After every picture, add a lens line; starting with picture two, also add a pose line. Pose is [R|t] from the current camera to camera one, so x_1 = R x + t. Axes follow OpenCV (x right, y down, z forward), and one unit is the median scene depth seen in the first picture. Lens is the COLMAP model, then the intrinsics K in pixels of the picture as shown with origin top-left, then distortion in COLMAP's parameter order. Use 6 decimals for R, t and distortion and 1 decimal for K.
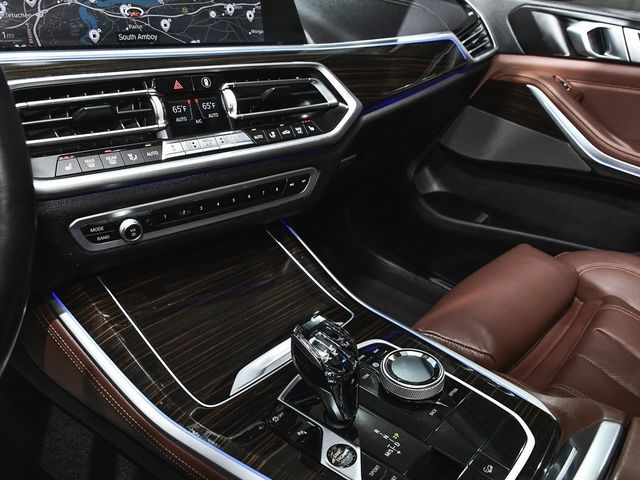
lens RADIAL K [[526.2, 0, 314.2], [0, 526.2, 241.5], [0, 0, 1]] dist [-0.034599, 0.006692]
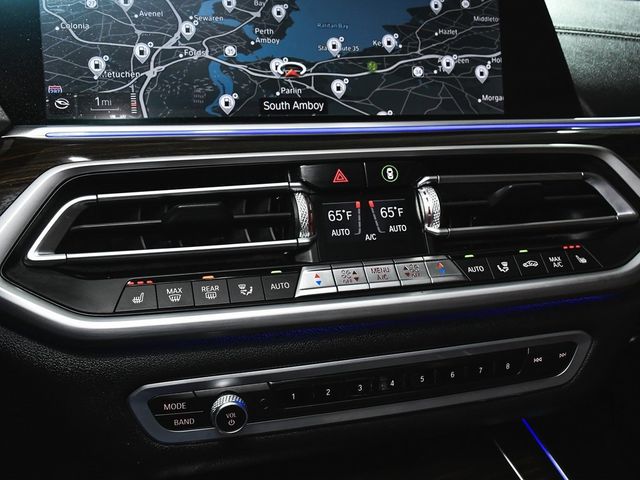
lens RADIAL K [[699.6, 0, 321.6], [0, 699.6, 238.9], [0, 0, 1]] dist [-0.004606, 0.000000]
pose [[0.917552, 0.031922, -0.396333, 0.040245], [-0.127892, 0.967497, -0.218157, -0.051036], [0.376487, 0.250858, 0.891811, 0.290132]]
